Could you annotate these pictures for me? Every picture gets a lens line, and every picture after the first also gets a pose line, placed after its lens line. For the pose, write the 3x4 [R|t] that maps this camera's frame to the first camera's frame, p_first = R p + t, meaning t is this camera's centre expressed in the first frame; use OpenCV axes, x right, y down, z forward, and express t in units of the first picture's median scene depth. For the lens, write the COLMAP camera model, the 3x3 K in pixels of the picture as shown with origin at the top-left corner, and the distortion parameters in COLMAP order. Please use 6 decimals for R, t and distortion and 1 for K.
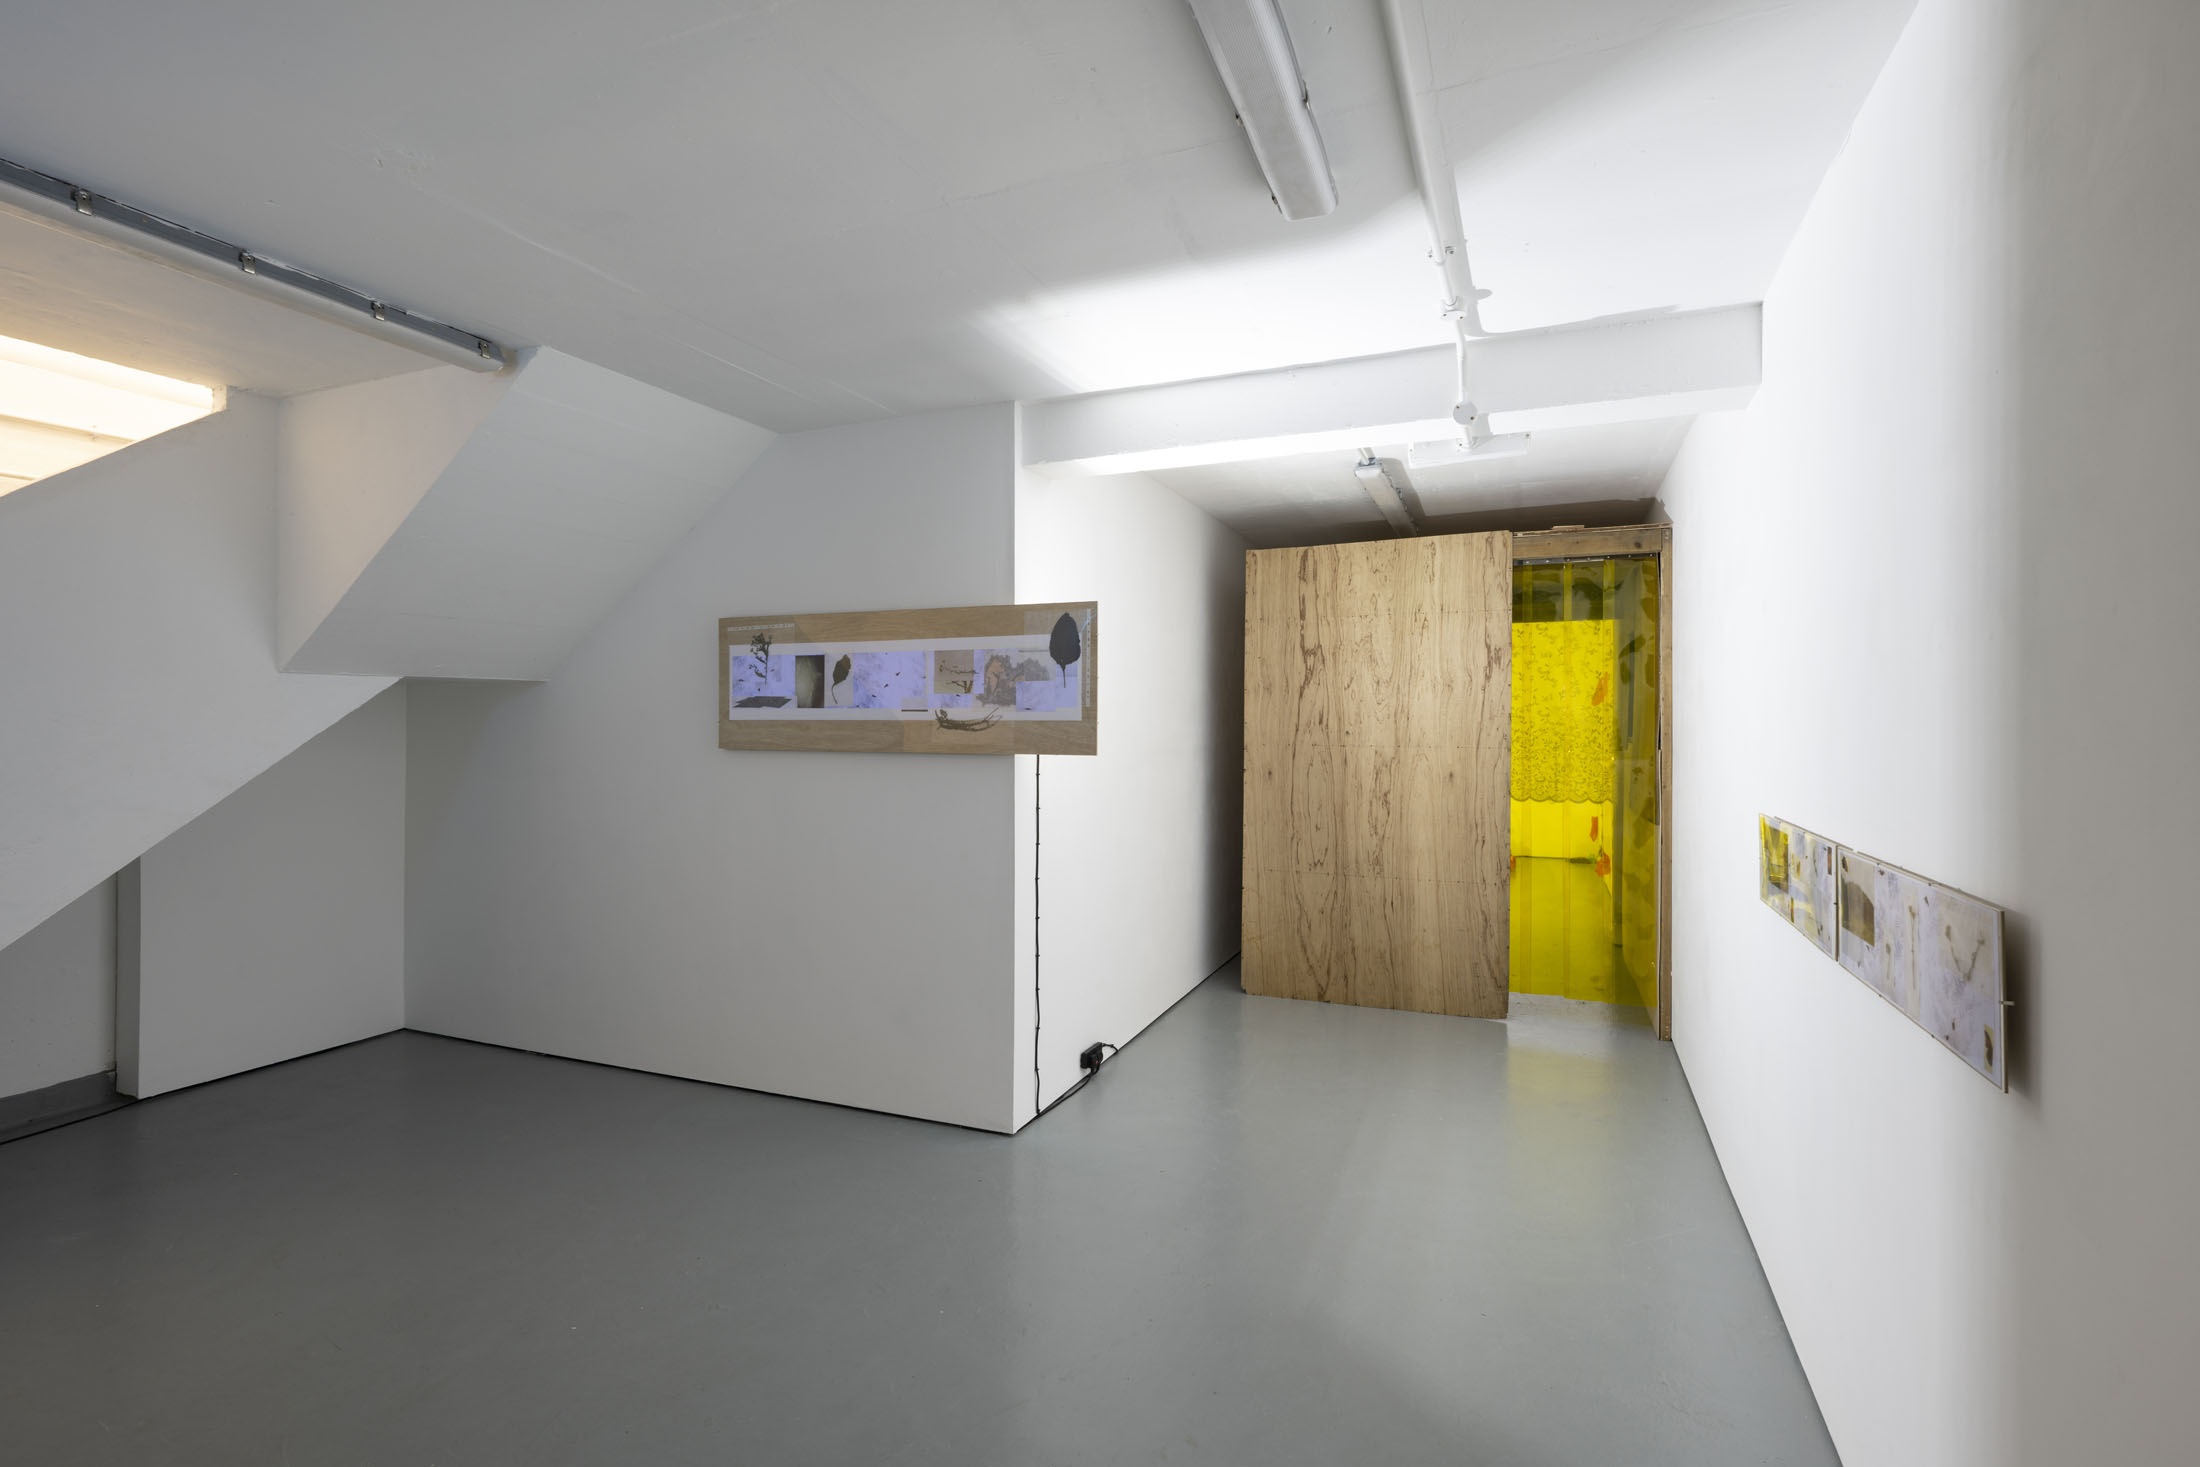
lens RADIAL K [[1028.0, 0, 1113.7], [0, 1028.0, 727.5], [0, 0, 1]] dist [0.000520, 0.000746]
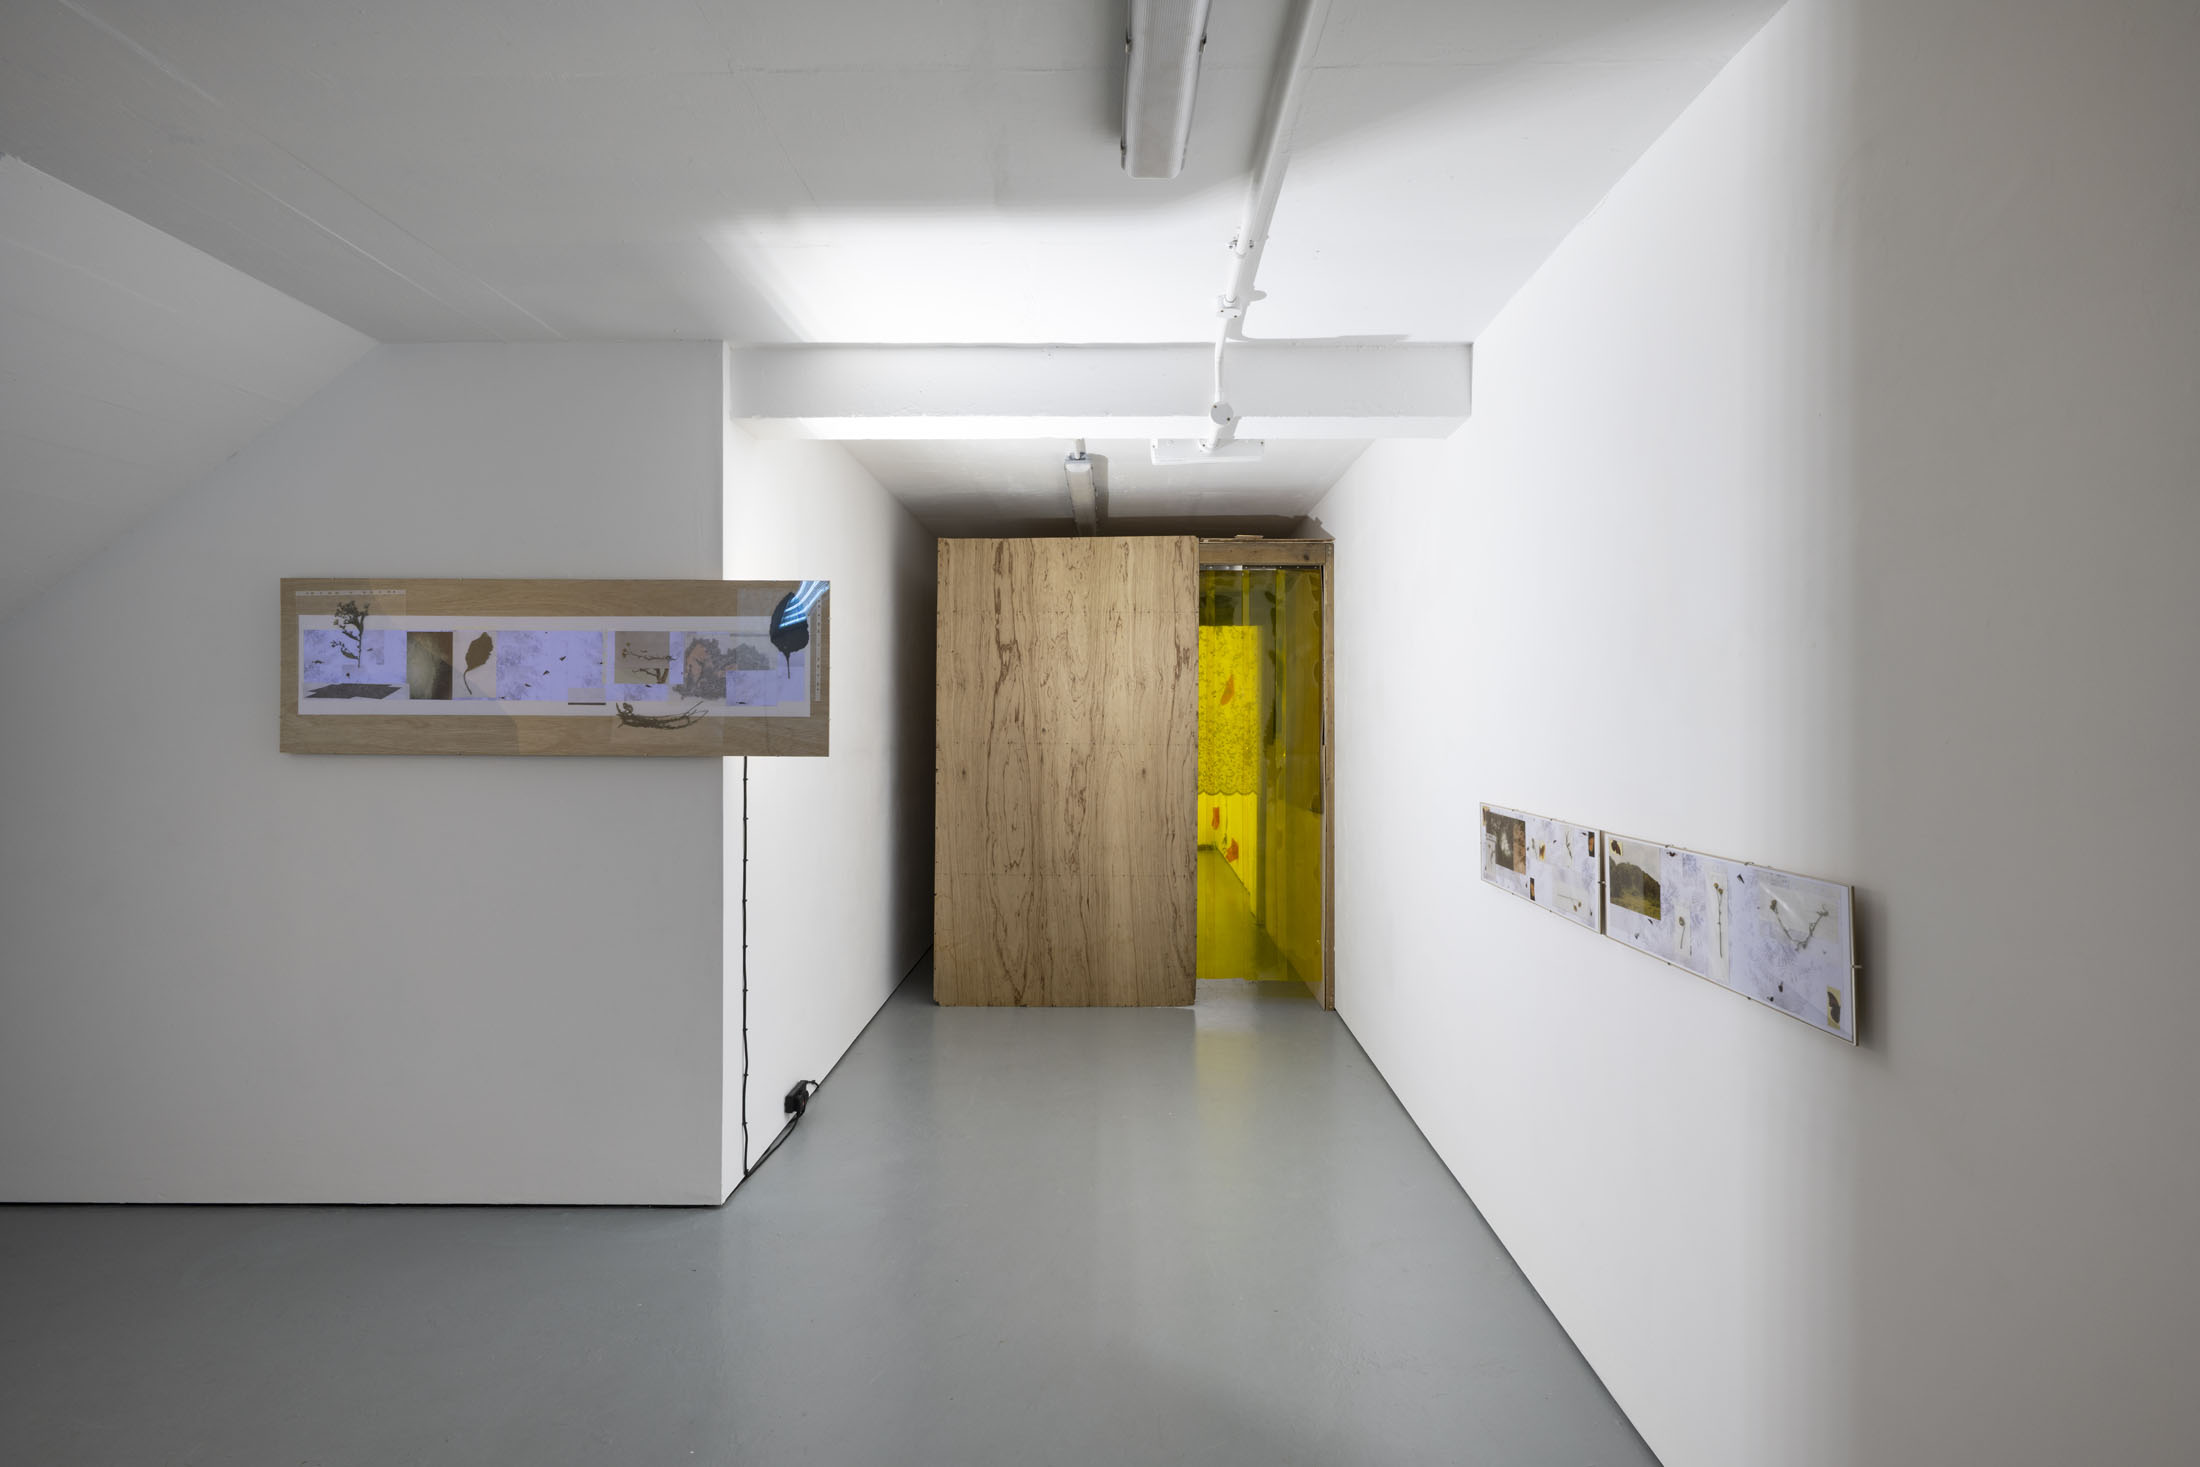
lens RADIAL K [[1028.0, 0, 1116.7], [0, 1028.0, 722.2], [0, 0, 1]] dist [0.000520, 0.000746]
pose [[0.926153, 0.001390, 0.377146, -0.103267], [-0.000397, 0.999996, -0.002711, 0.000087], [-0.377148, 0.002361, 0.926150, 0.081065]]
